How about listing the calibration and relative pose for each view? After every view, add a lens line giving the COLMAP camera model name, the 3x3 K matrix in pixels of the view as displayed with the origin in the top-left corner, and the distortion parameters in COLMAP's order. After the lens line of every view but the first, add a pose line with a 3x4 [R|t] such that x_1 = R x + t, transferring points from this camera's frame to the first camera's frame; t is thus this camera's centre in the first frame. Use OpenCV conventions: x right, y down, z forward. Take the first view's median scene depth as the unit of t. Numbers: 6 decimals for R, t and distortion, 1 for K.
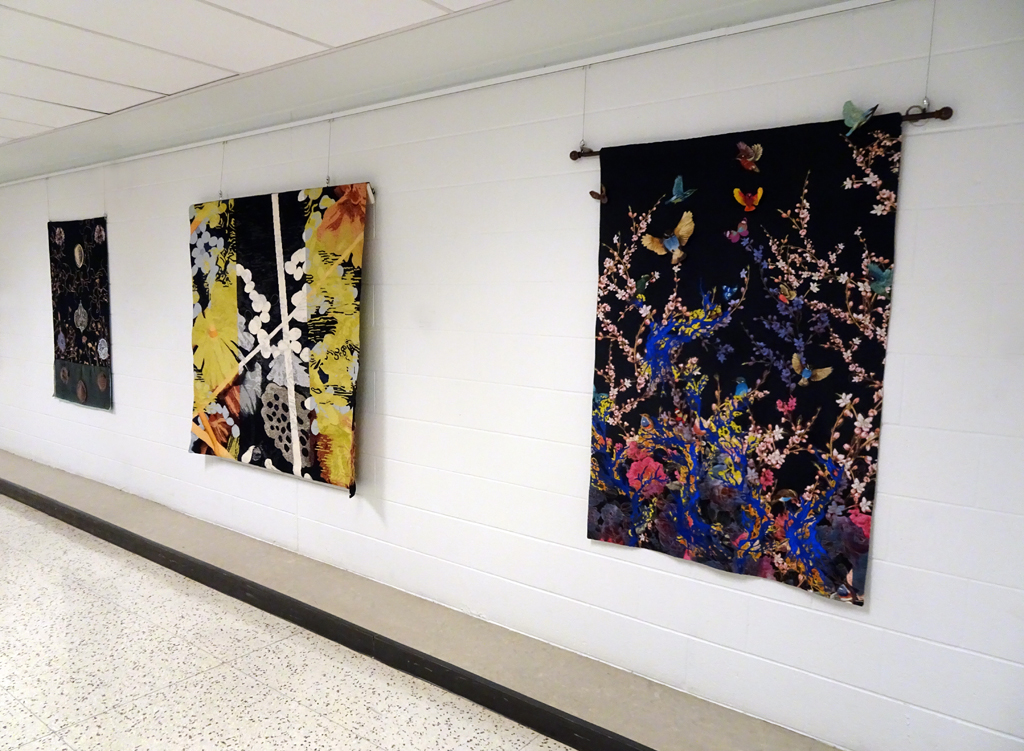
lens RADIAL K [[739.1, 0, 512.0], [0, 739.1, 375.5], [0, 0, 1]] dist [0.012528, 0.002682]
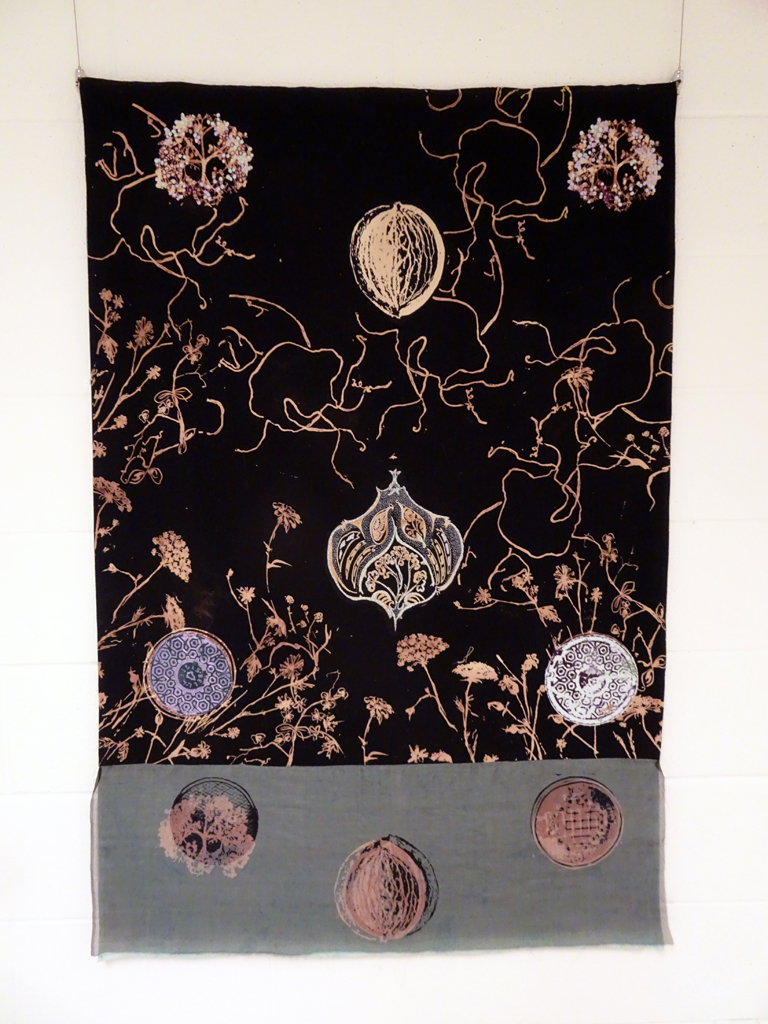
lens RADIAL K [[727.6, 0, 384.0], [0, 727.6, 512.0], [0, 0, 1]] dist [0.009630, 0.003547]
pose [[0.781543, -0.068753, 0.620051, -1.015306], [0.088892, 0.996040, -0.001601, -0.127129], [-0.617486, 0.056369, 0.784560, 1.193238]]
